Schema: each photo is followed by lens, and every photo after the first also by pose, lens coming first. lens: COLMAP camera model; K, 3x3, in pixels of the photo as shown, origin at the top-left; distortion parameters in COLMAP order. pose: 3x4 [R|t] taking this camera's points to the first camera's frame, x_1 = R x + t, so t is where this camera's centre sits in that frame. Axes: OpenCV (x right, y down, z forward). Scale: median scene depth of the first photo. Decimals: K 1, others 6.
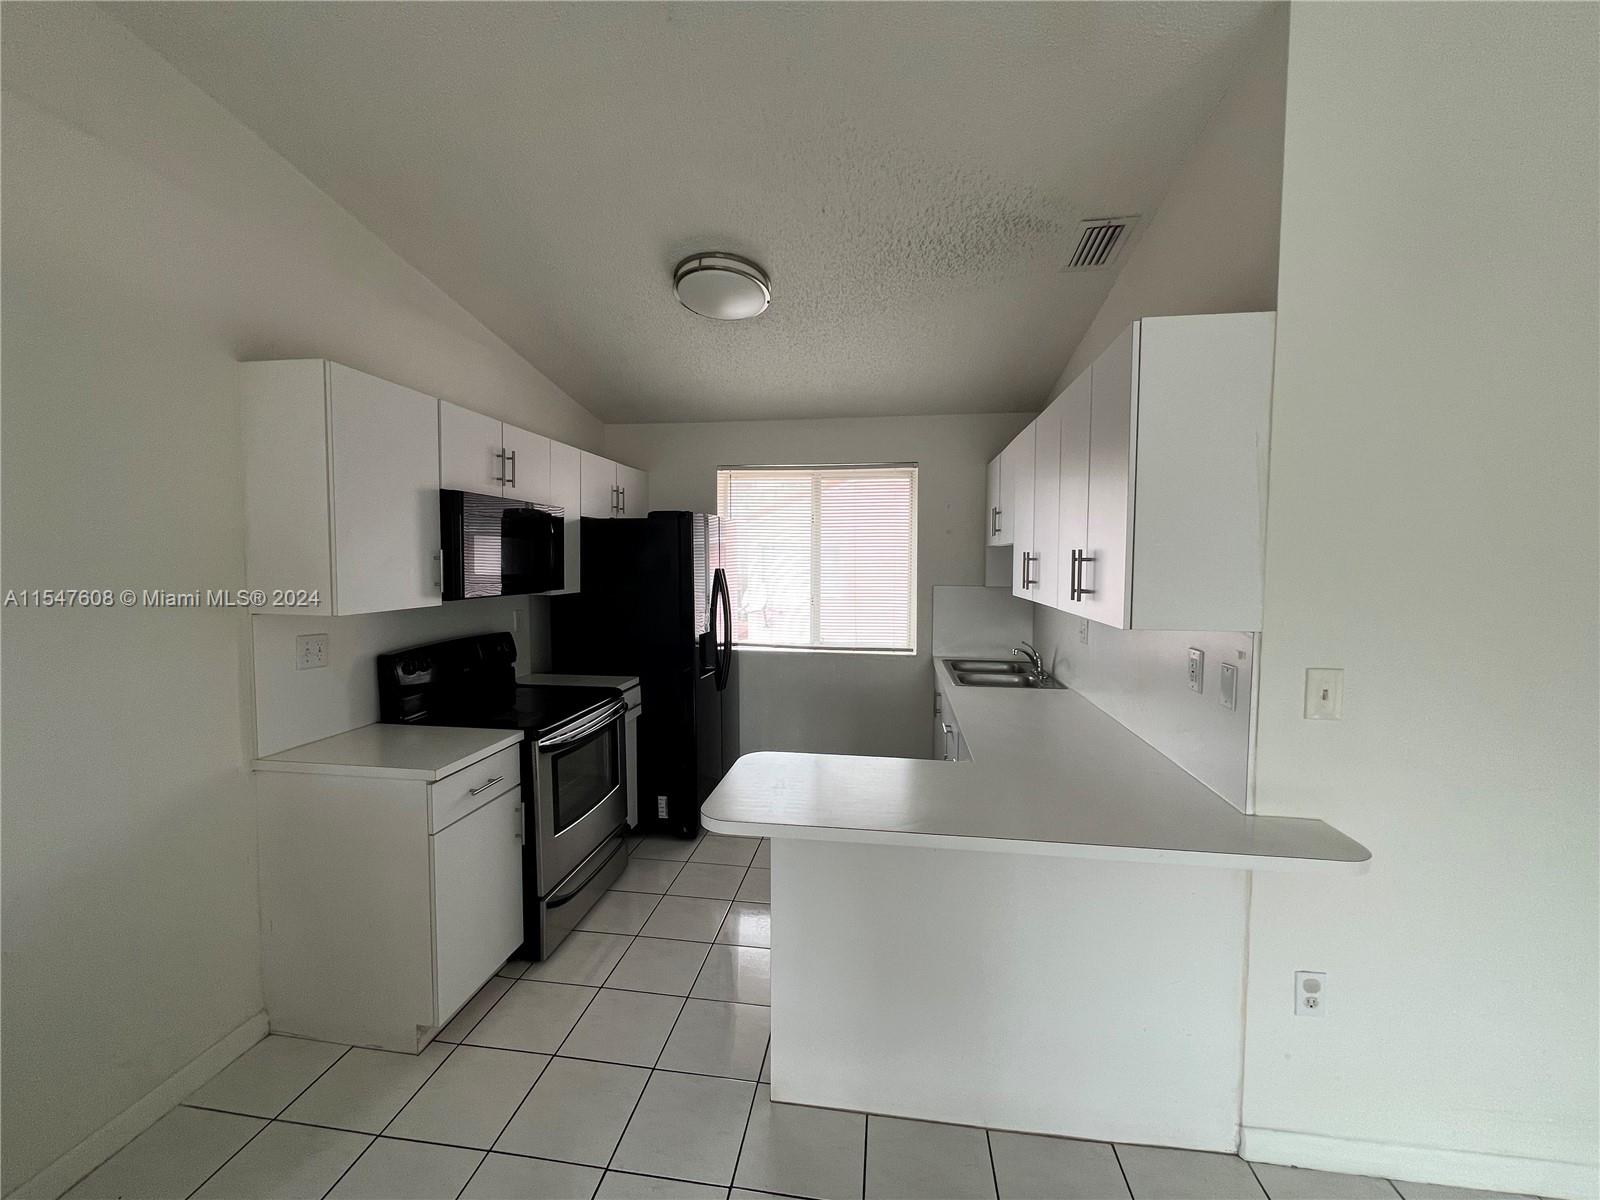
lens RADIAL K [[640.8, 0, 798.7], [0, 640.8, 597.0], [0, 0, 1]] dist [-0.000702, -0.000297]
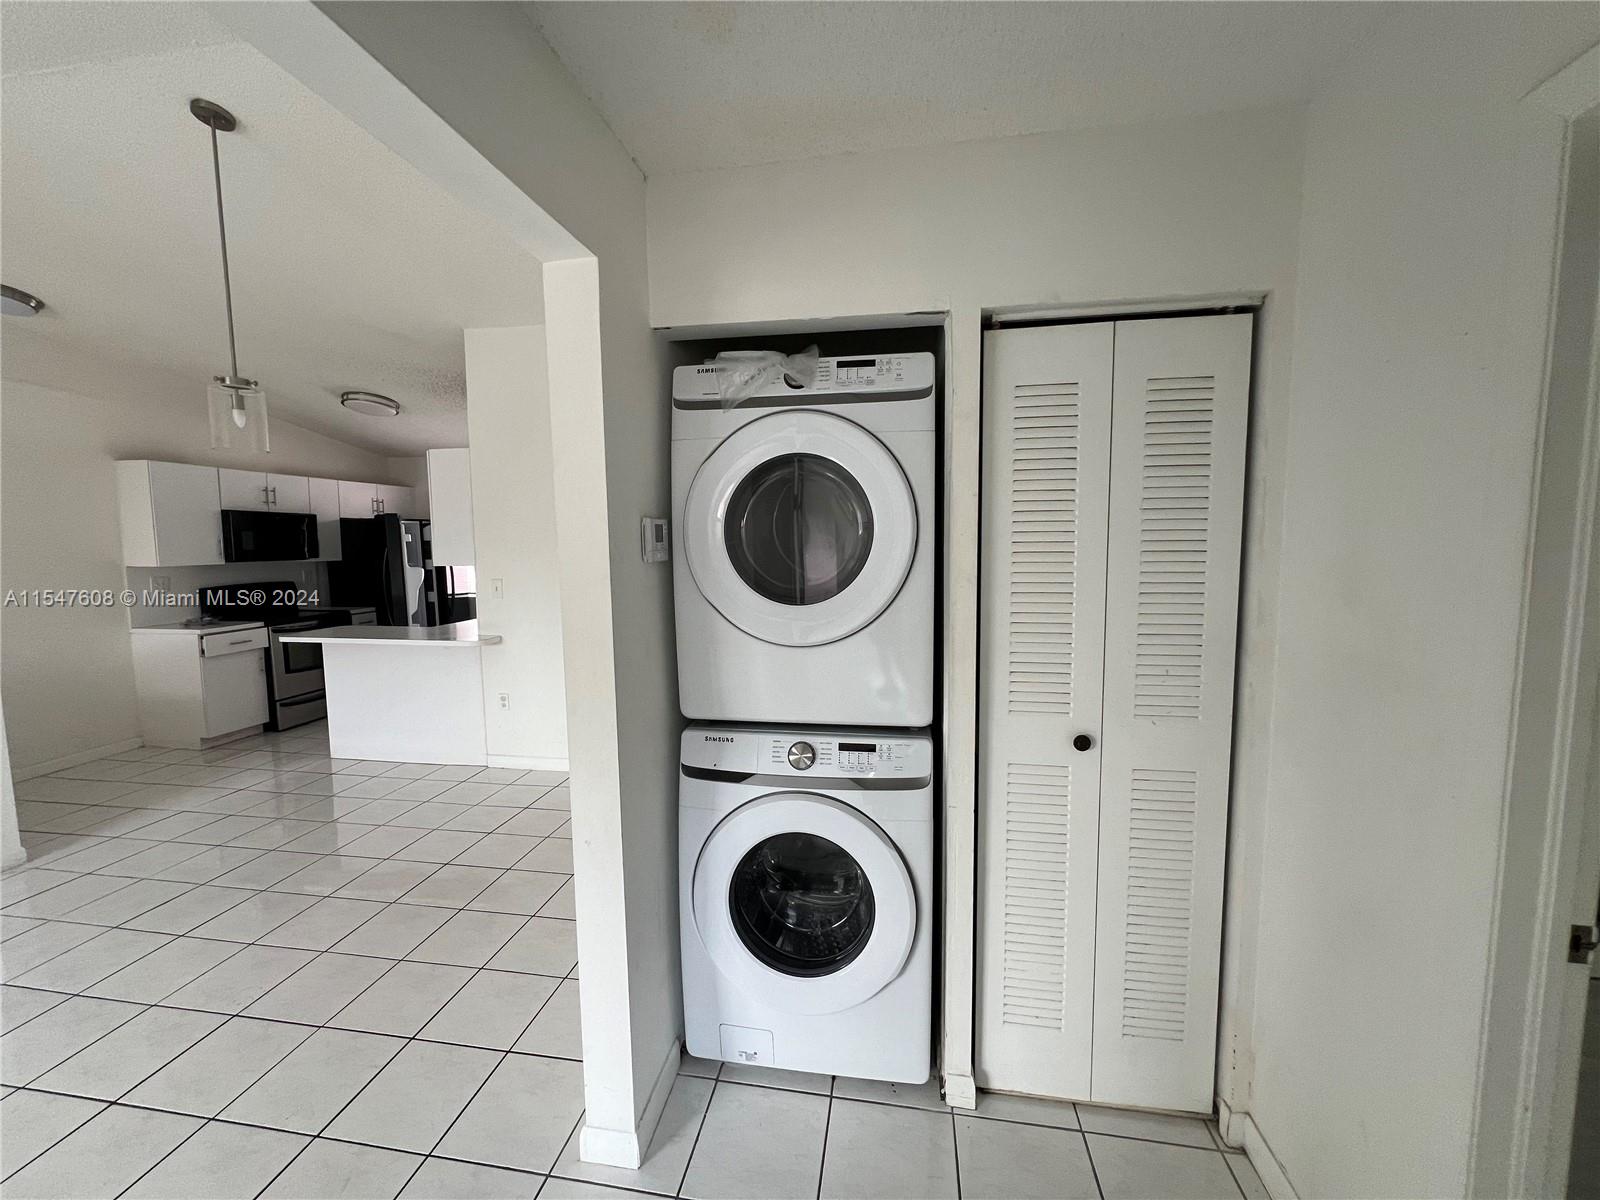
lens RADIAL K [[638.9, 0, 812.1], [0, 638.9, 605.7], [0, 0, 1]] dist [0.000137, 0.000459]
pose [[0.999984, 0.000684, 0.005617, 0.968648], [-0.000942, 0.998940, 0.046019, 0.035375], [-0.005579, -0.046024, 0.998925, -0.797921]]
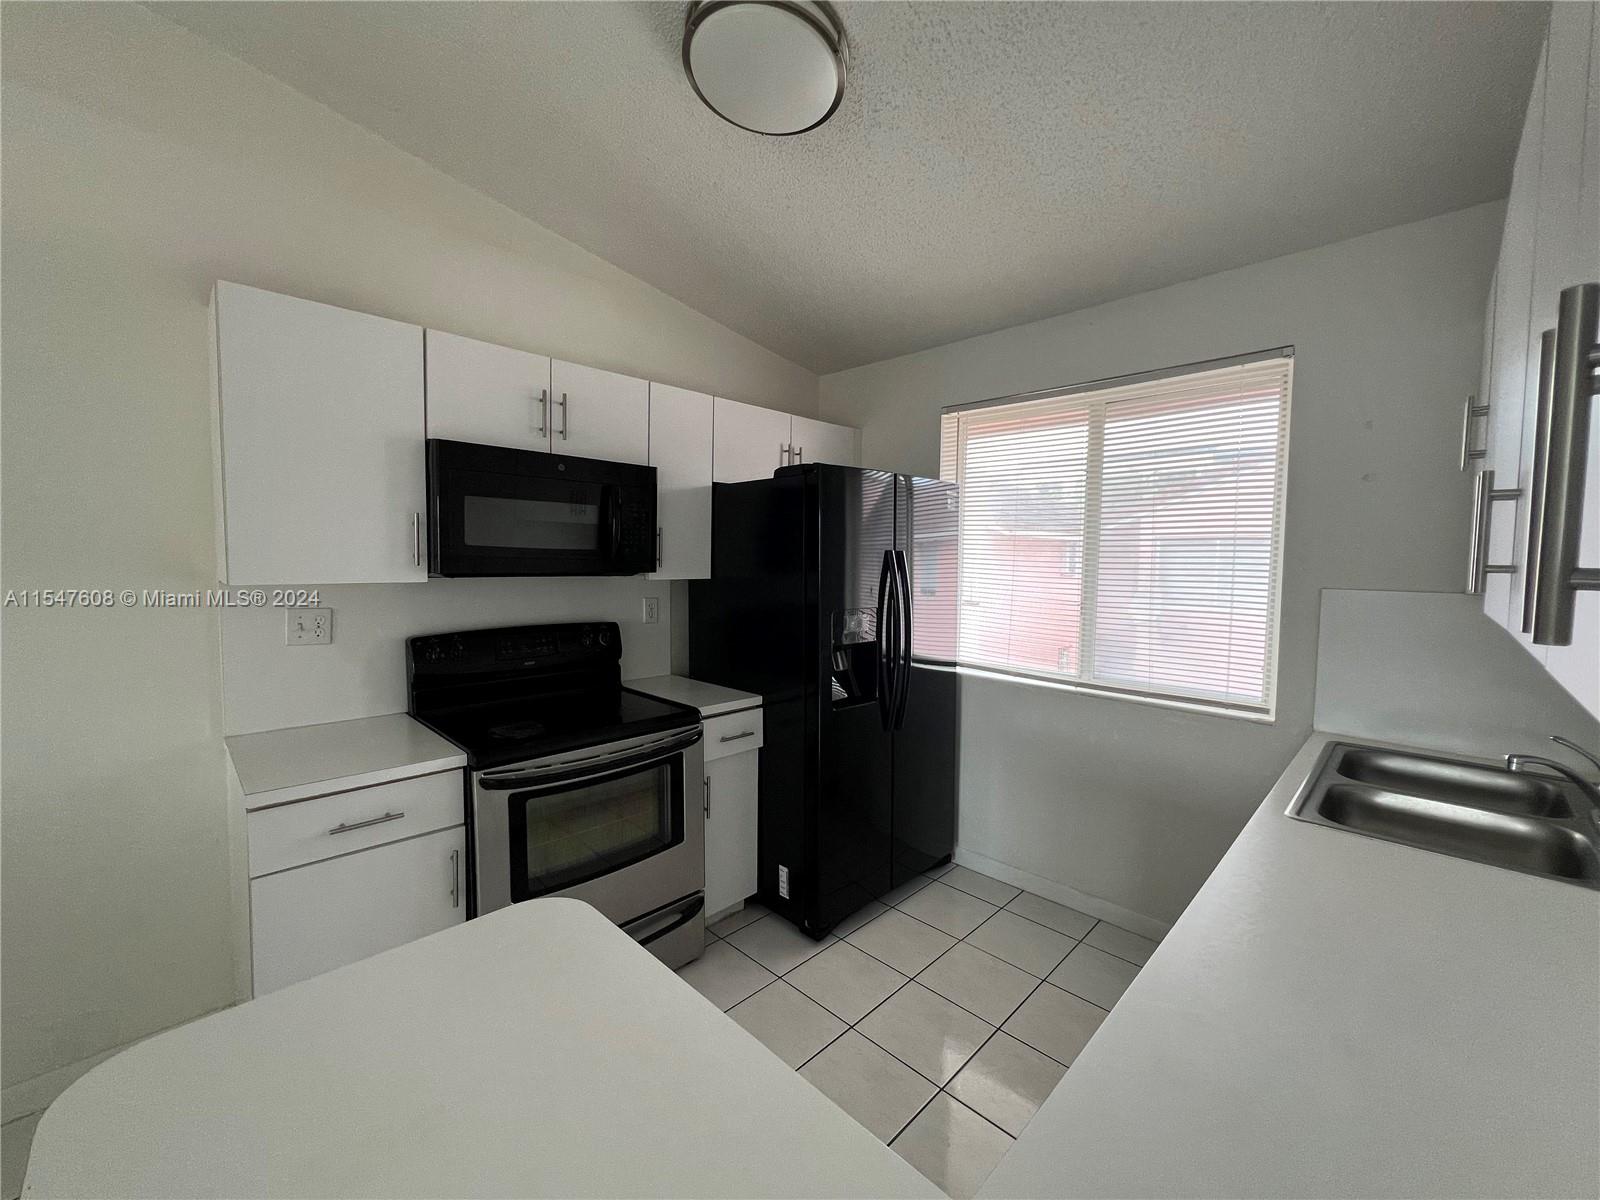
lens RADIAL K [[640.8, 0, 797.2], [0, 640.8, 597.3], [0, 0, 1]] dist [-0.000702, -0.000297]
pose [[0.804310, 0.041418, -0.592764, 0.215637], [-0.043620, 0.998992, 0.010615, 0.002226], [0.592606, 0.017319, 0.805306, 0.435954]]
